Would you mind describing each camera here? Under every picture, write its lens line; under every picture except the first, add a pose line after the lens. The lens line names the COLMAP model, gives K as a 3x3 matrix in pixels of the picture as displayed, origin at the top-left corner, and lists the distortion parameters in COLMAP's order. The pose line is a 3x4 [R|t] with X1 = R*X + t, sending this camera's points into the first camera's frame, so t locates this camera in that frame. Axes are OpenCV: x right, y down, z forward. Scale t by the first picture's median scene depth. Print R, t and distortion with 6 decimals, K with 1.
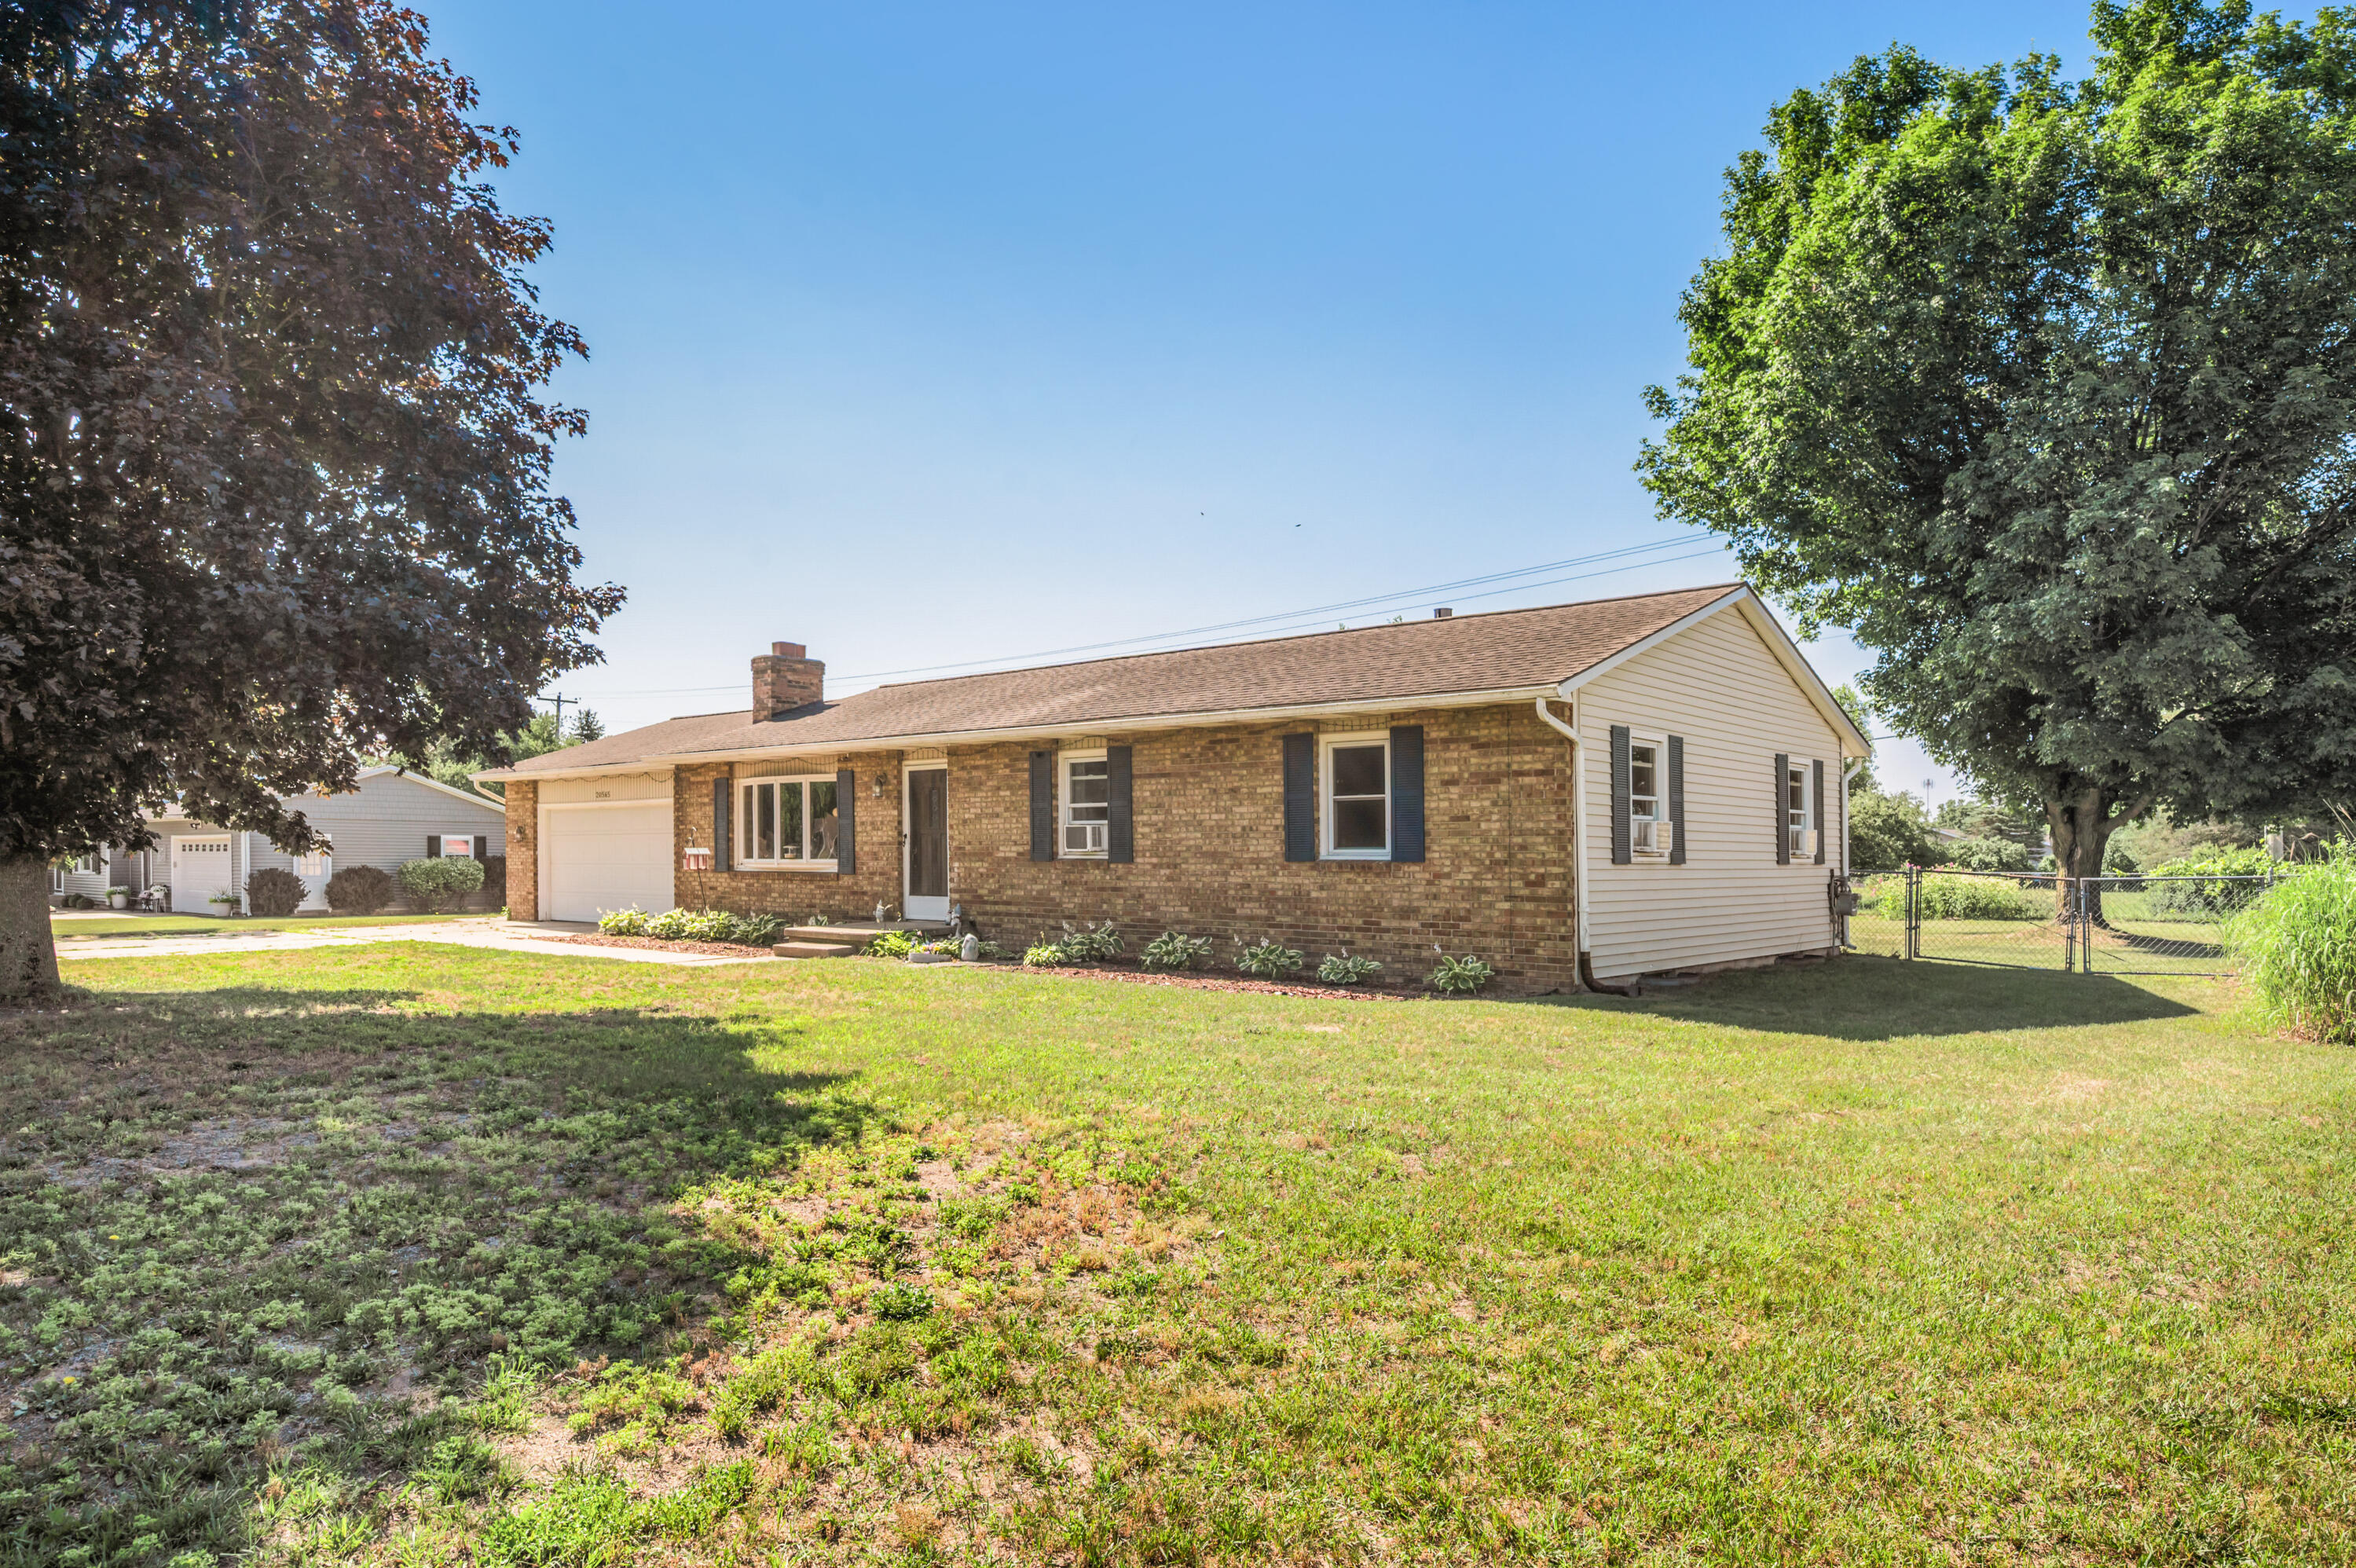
lens RADIAL K [[1453.4, 0, 1178.0], [0, 1453.4, 784.0], [0, 0, 1]] dist [-0.000659, -0.000218]
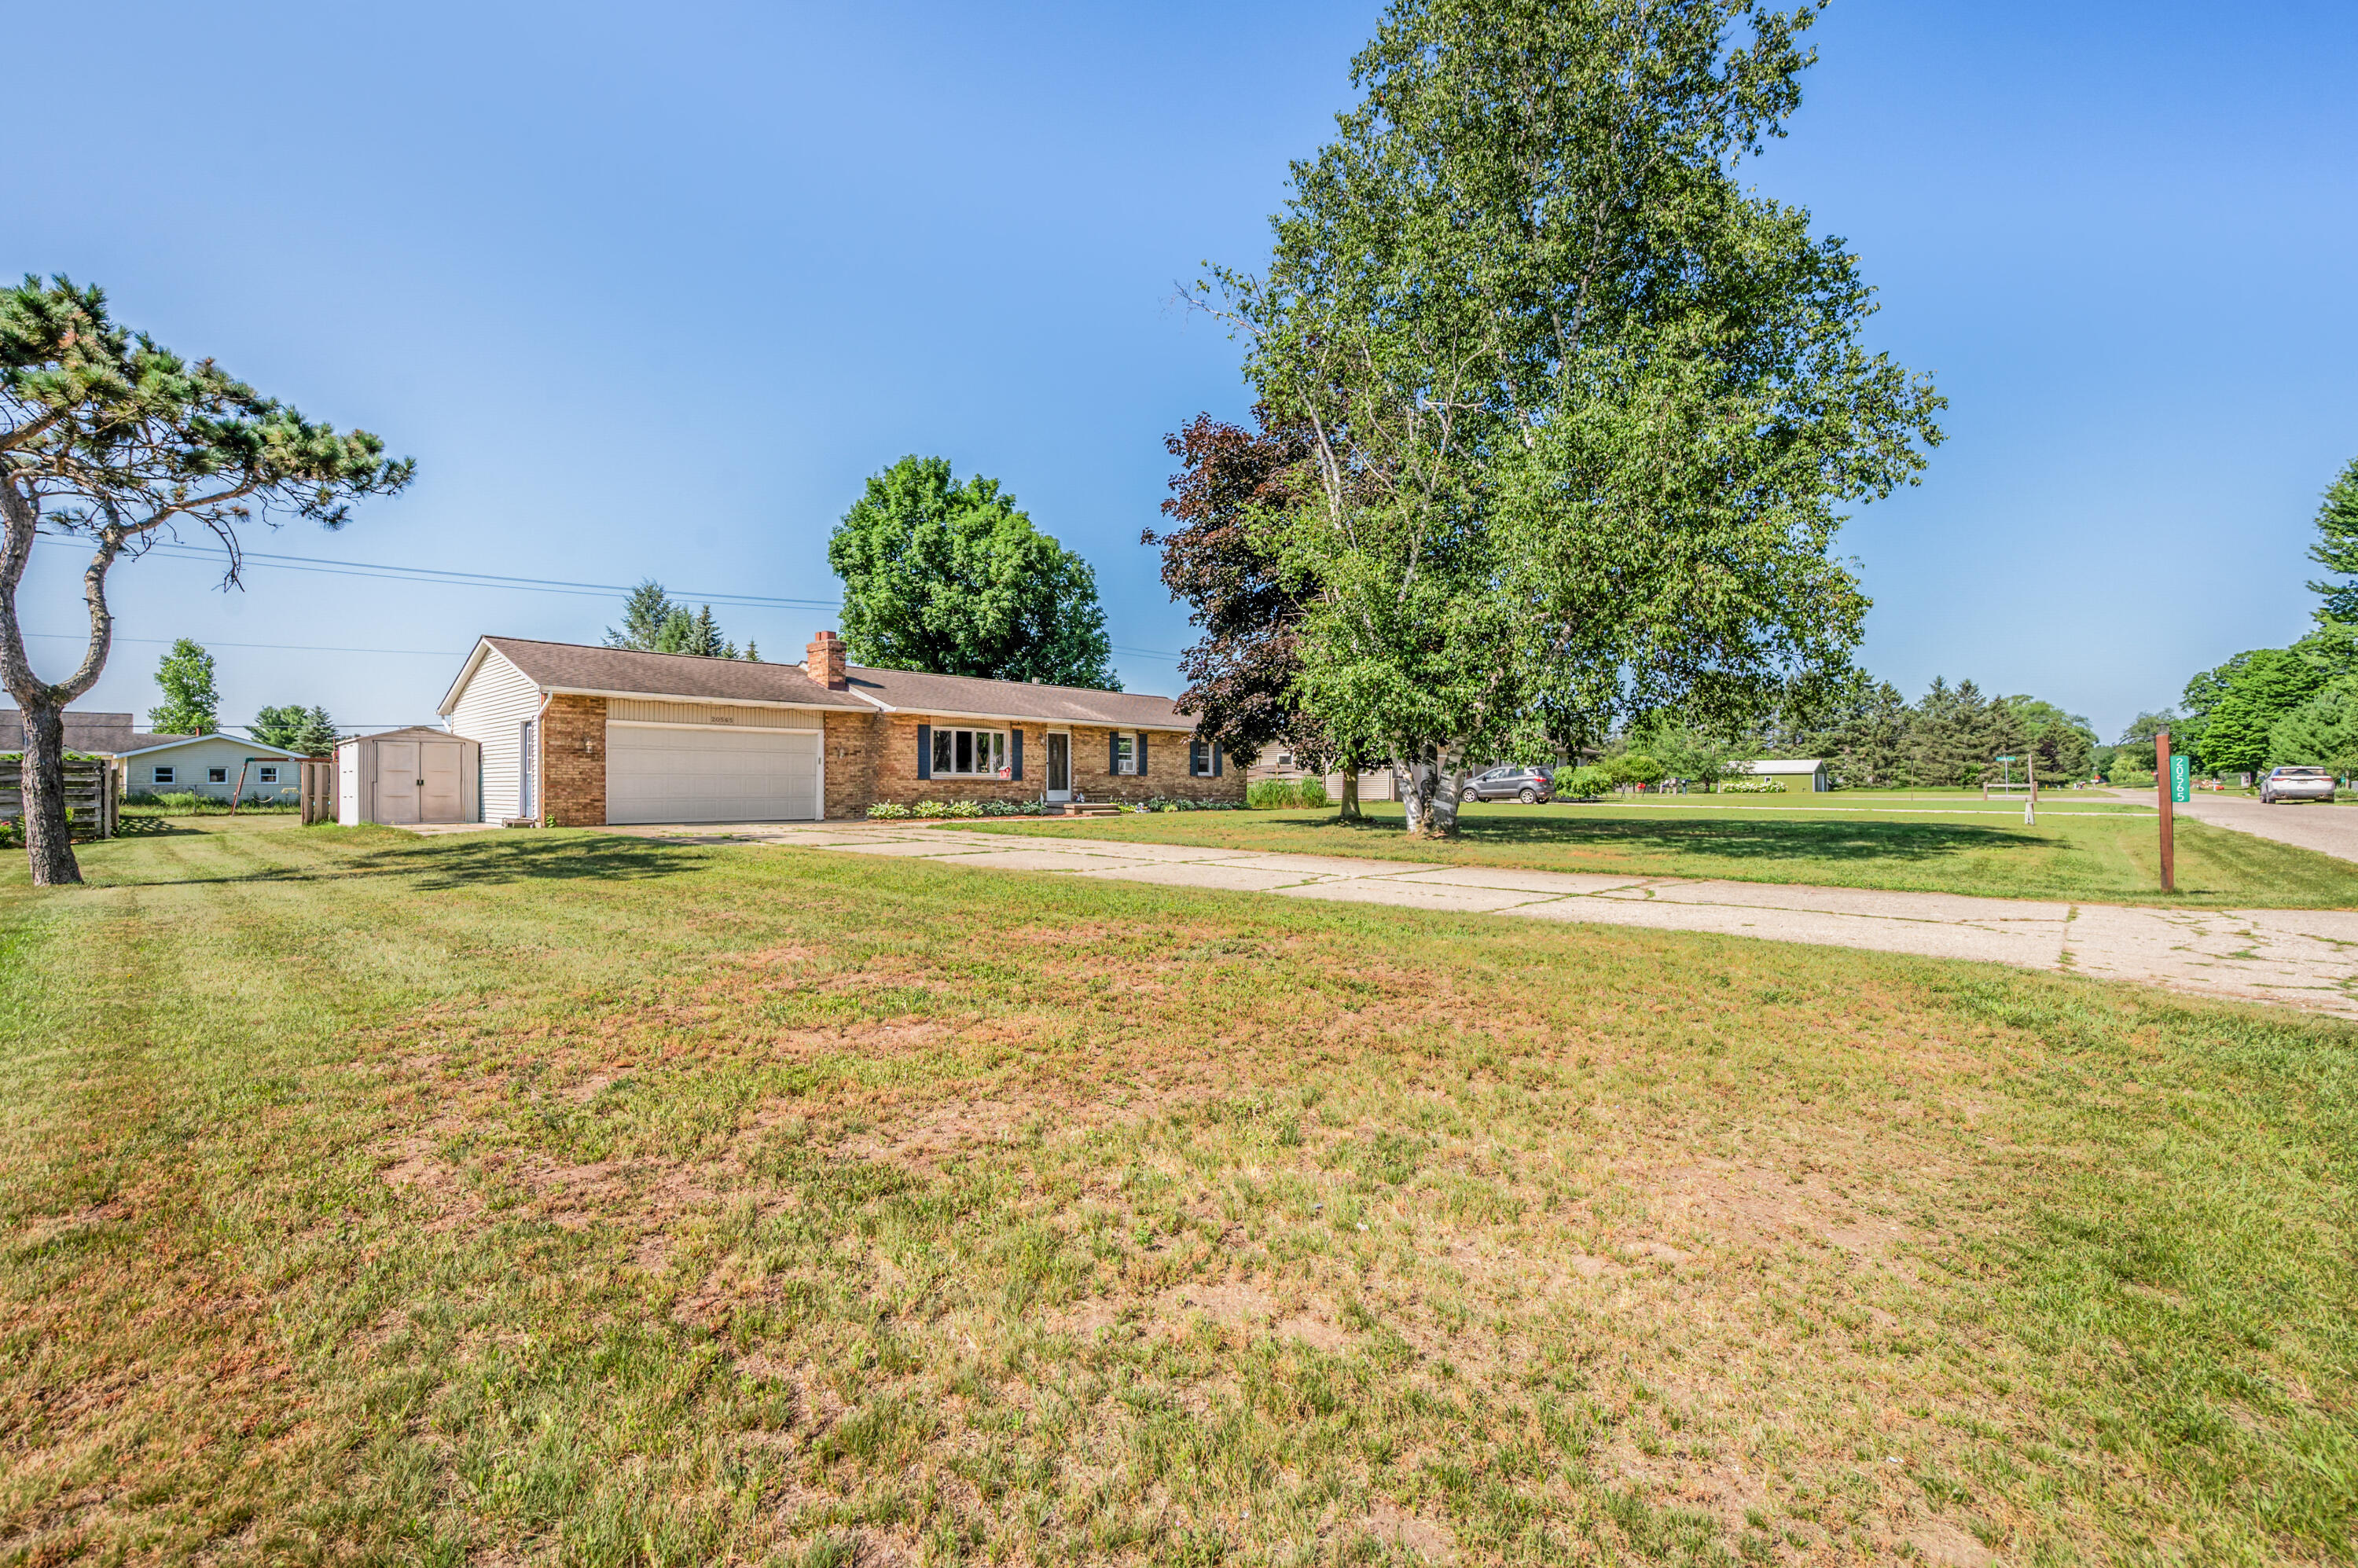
lens RADIAL K [[1035.6, 0, 1179.0], [0, 1035.6, 784.0], [0, 0, 1]] dist [-0.000192, -0.000004]
pose [[-0.015587, 0.011076, 0.999817, -1.733106], [-0.039406, 0.999155, -0.011683, 0.077341], [-0.999102, -0.039581, -0.015137, 0.824942]]
